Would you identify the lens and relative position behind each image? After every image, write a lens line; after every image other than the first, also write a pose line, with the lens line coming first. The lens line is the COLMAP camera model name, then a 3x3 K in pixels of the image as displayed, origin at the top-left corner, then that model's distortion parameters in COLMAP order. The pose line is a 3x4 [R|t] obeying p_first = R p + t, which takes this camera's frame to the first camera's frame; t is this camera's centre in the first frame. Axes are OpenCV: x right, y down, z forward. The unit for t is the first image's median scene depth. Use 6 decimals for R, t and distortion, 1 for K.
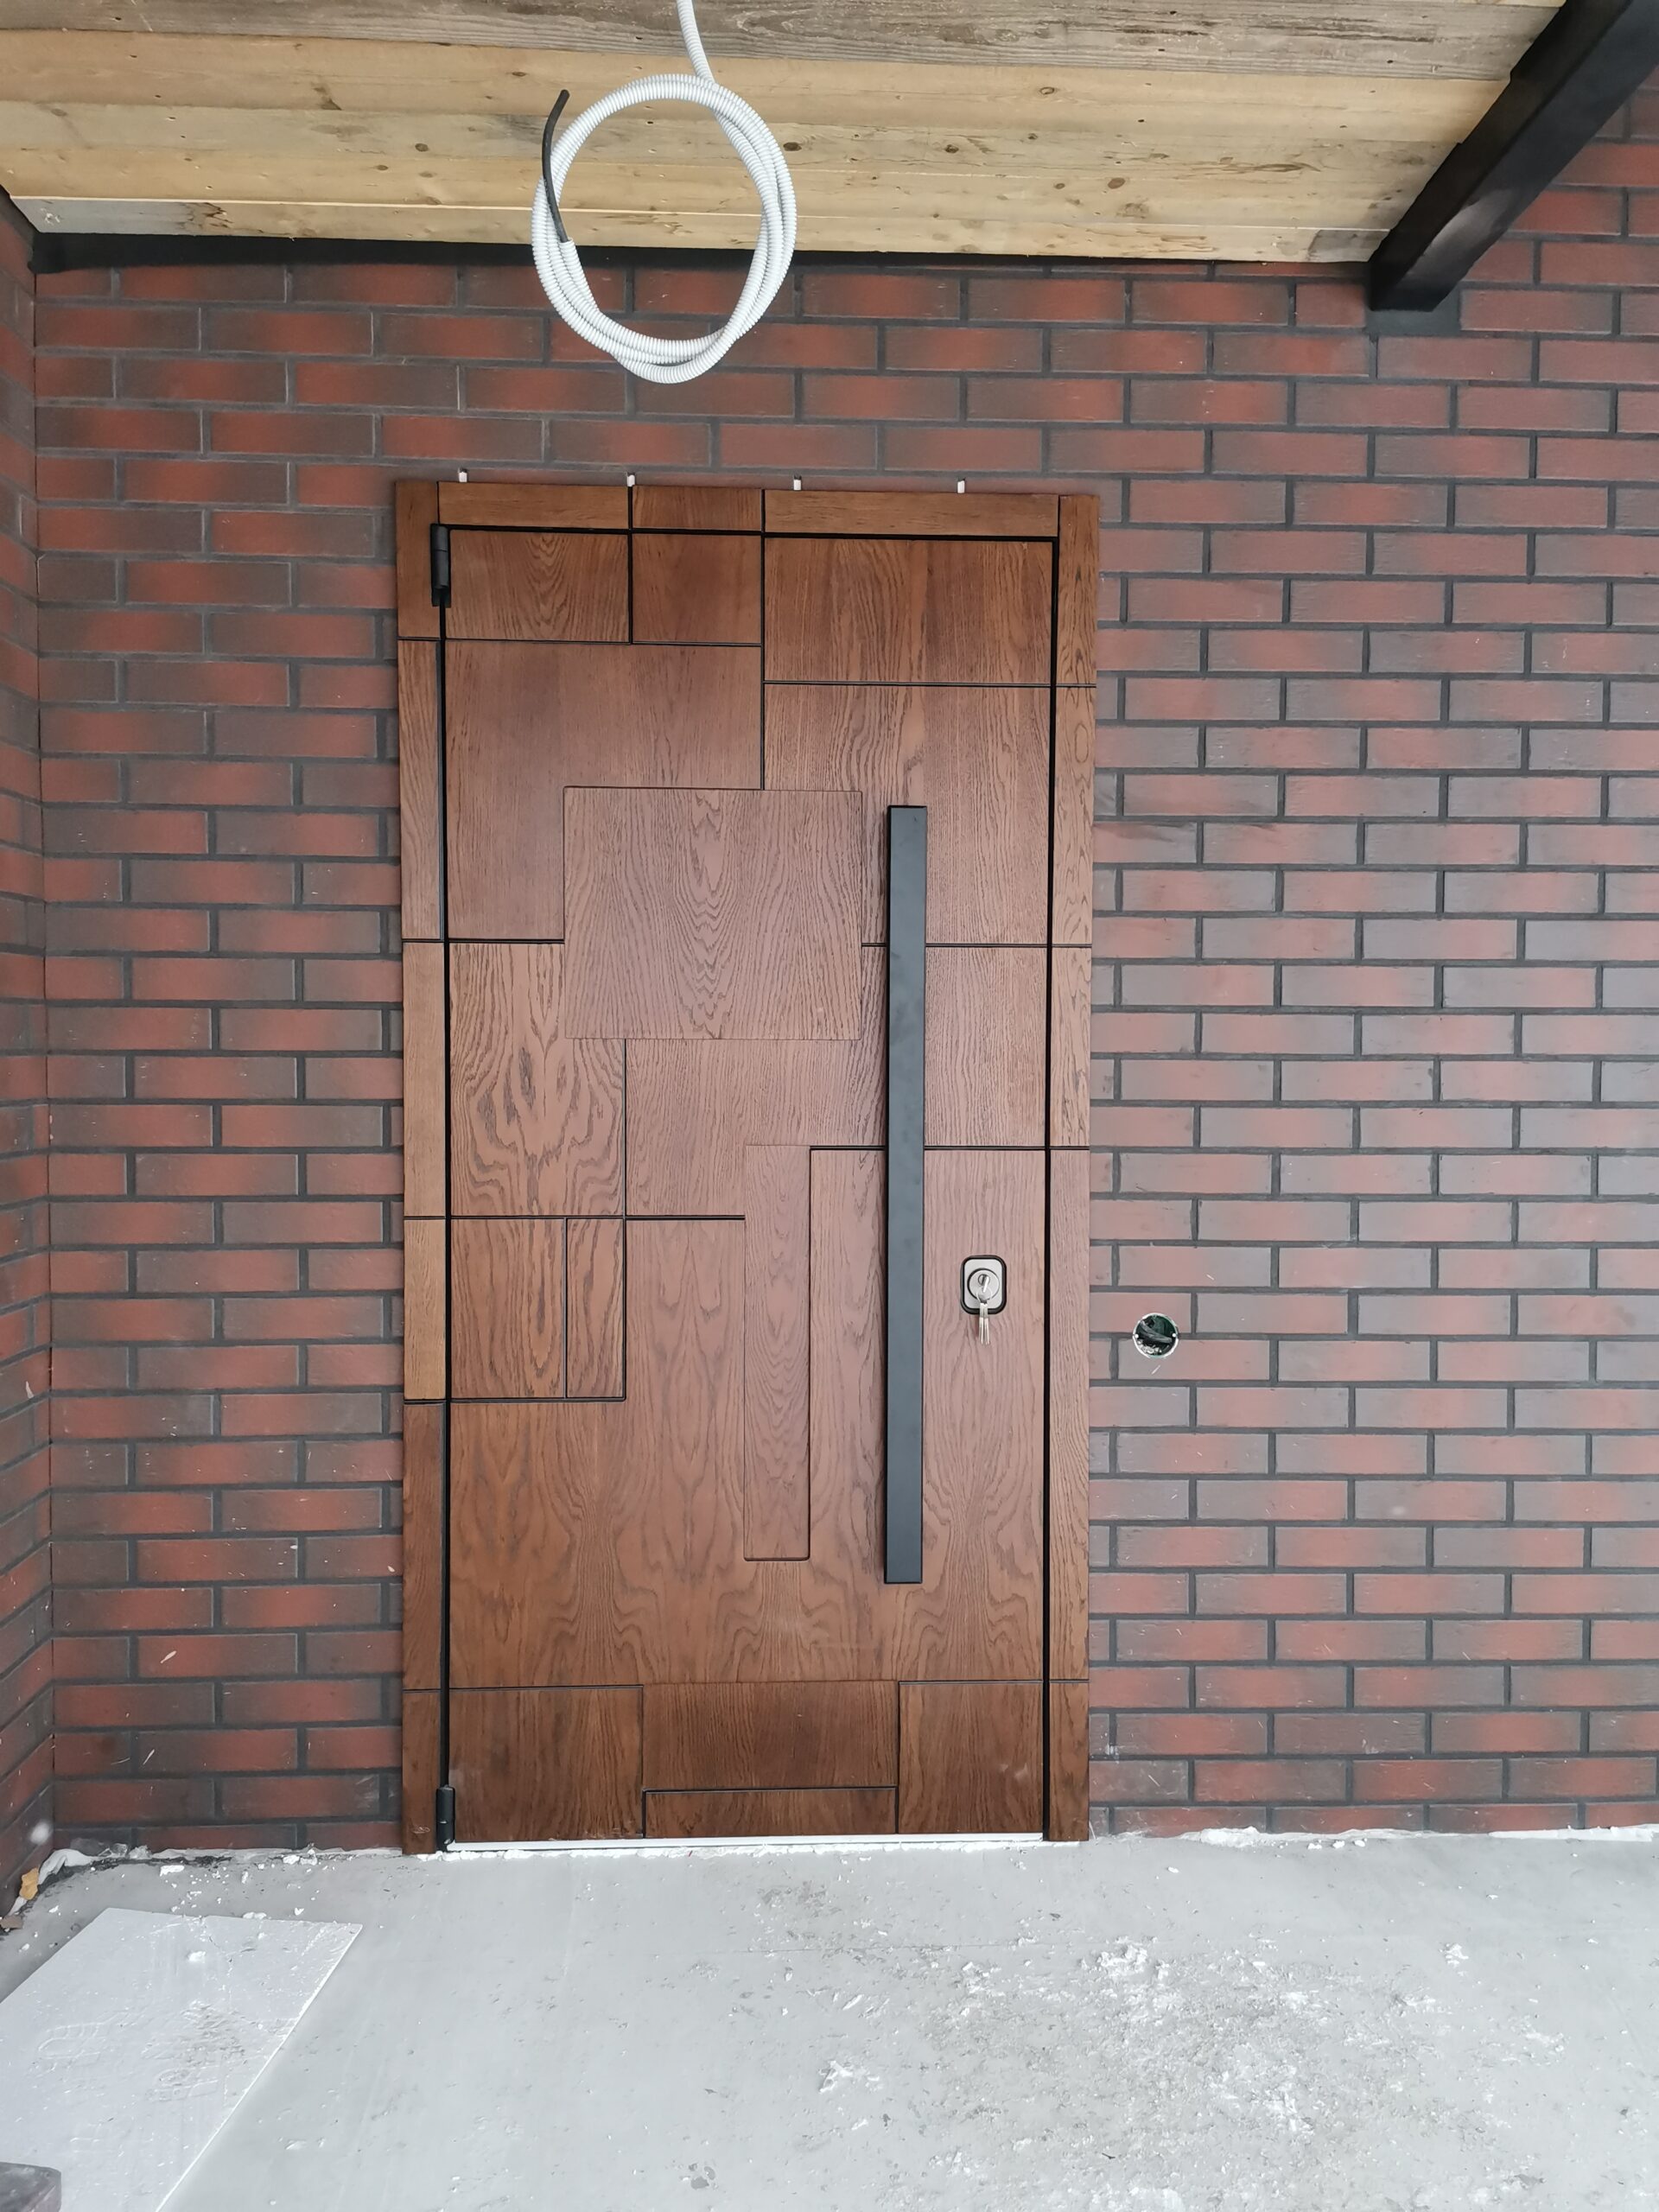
lens RADIAL K [[1669.9, 0, 868.0], [0, 1669.9, 1098.4], [0, 0, 1]] dist [0.070645, -0.061236]
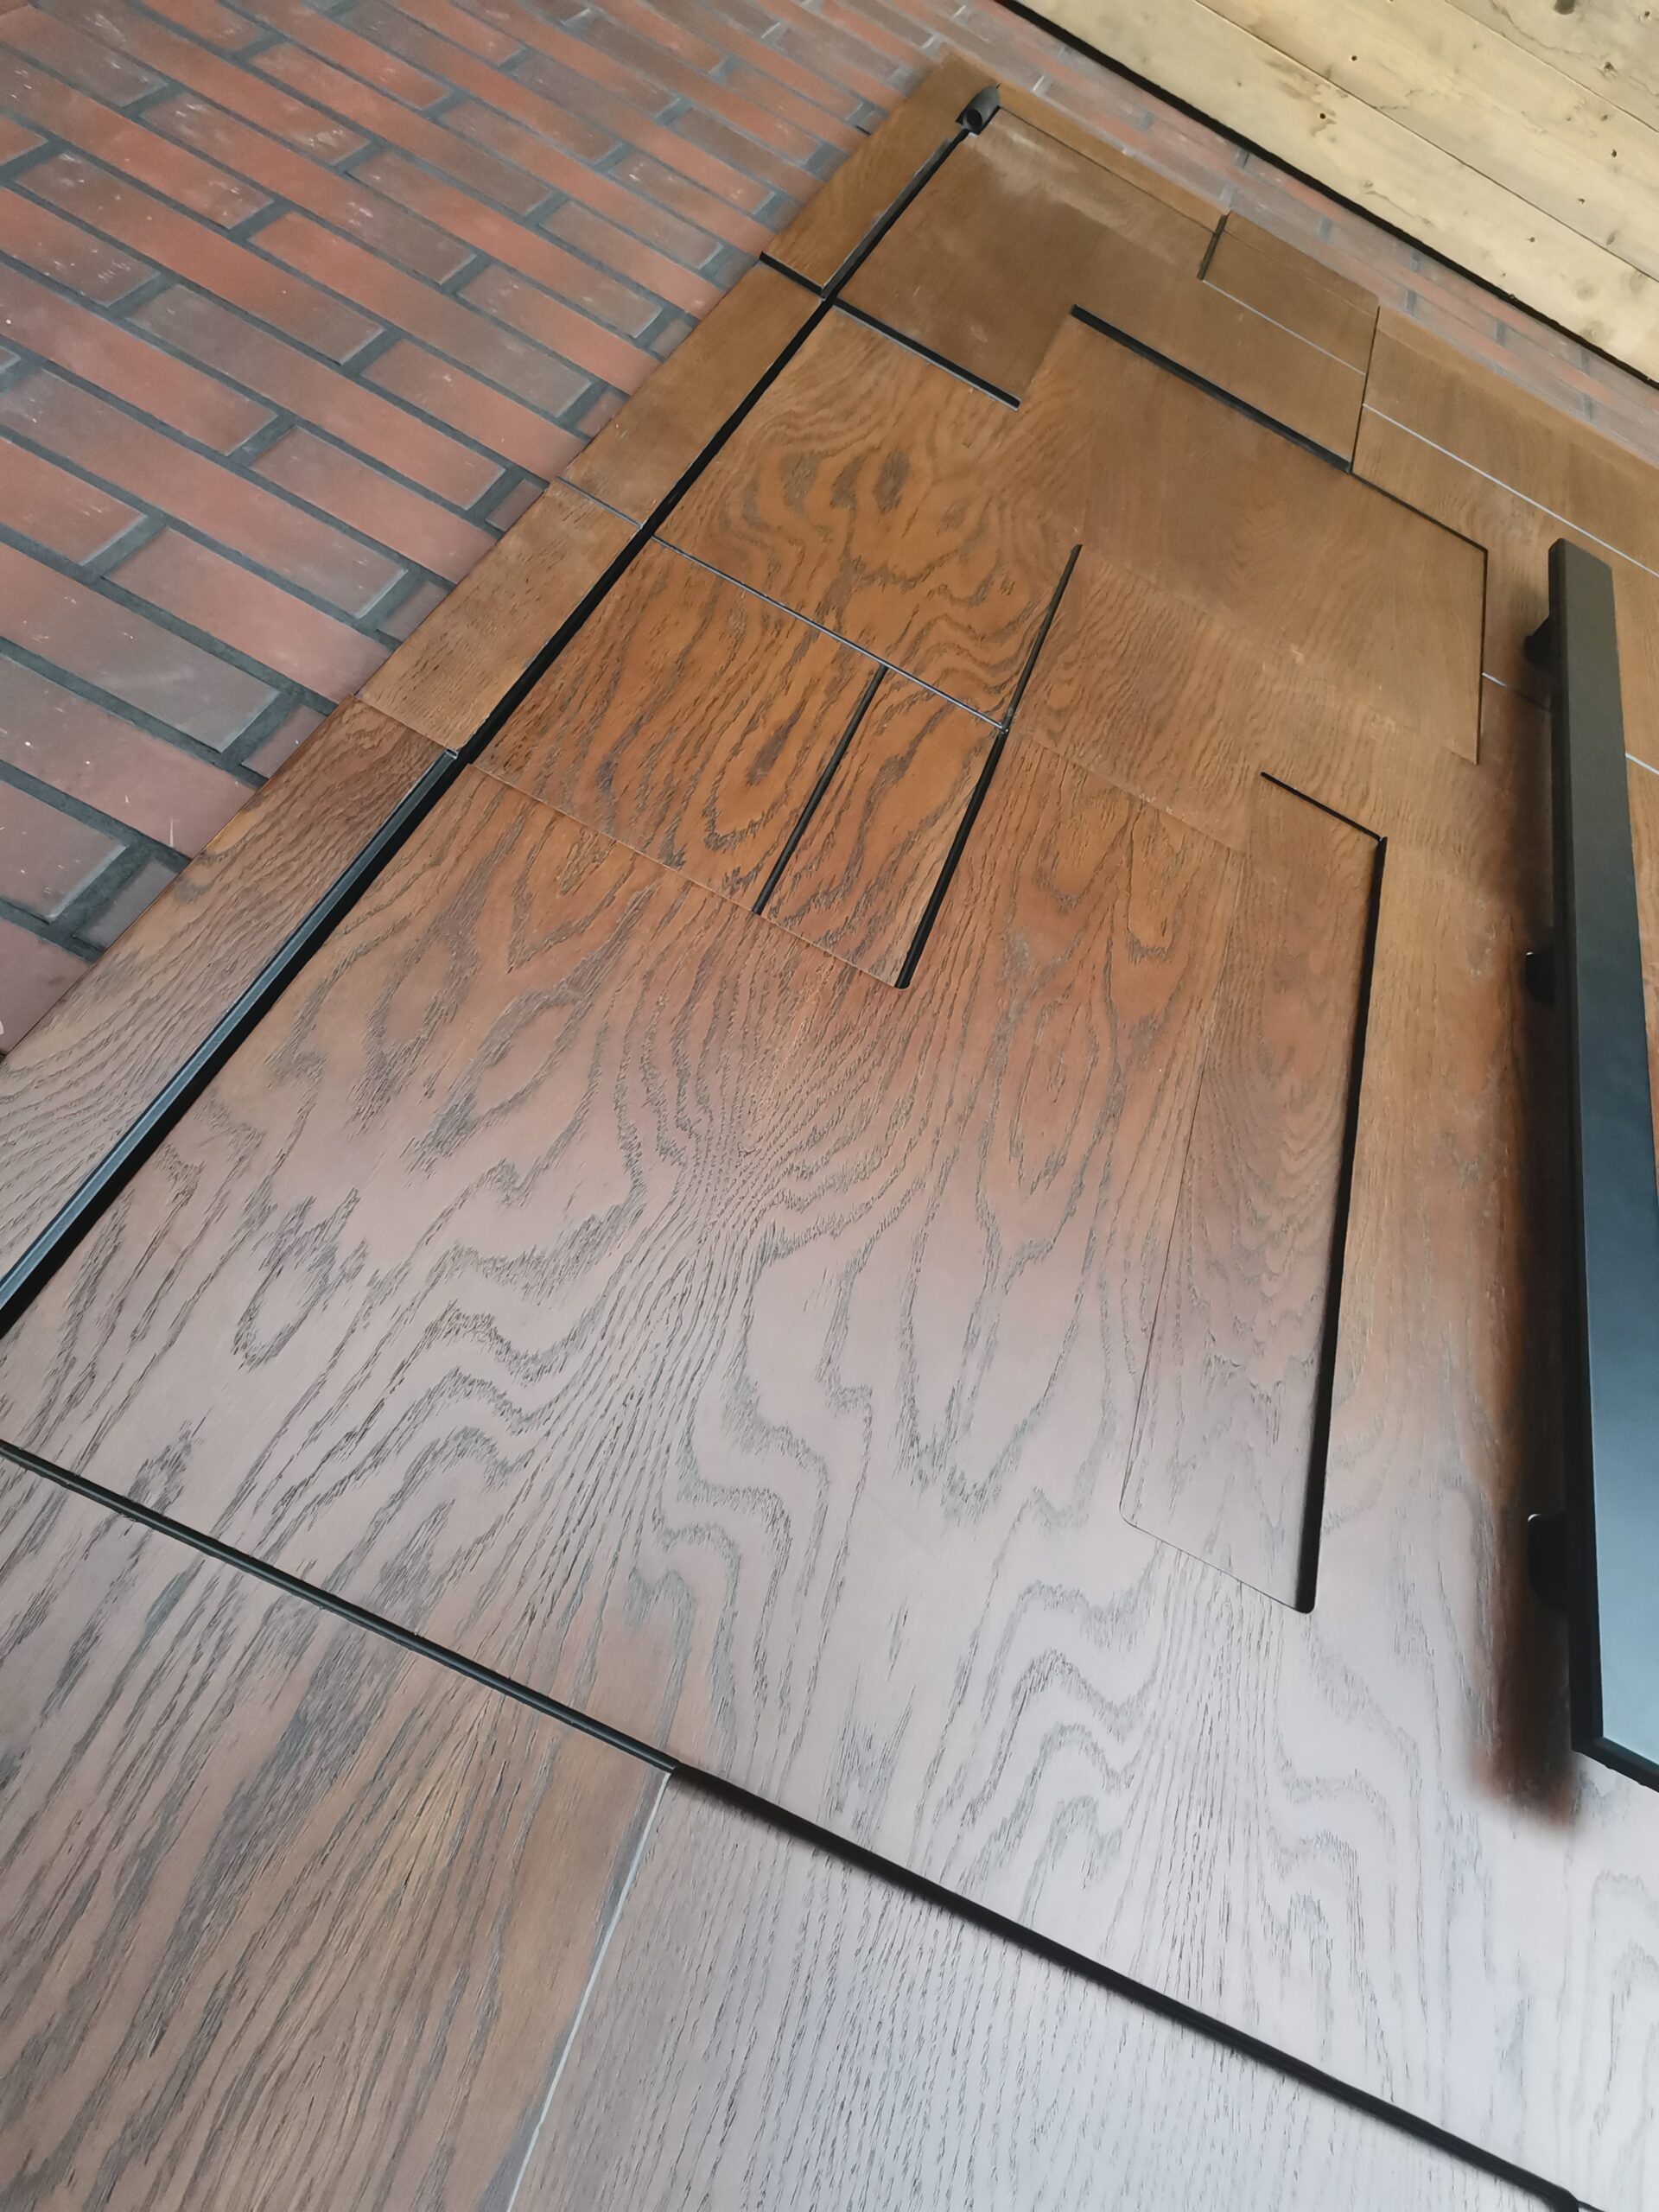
lens RADIAL K [[1669.9, 0, 826.1], [0, 1669.9, 1104.3], [0, 0, 1]] dist [0.070645, -0.061236]
pose [[0.901563, 0.429106, 0.055246, -0.168529], [-0.269892, 0.657607, -0.703357, 0.450552], [-0.338145, 0.619210, 0.708687, 0.764275]]
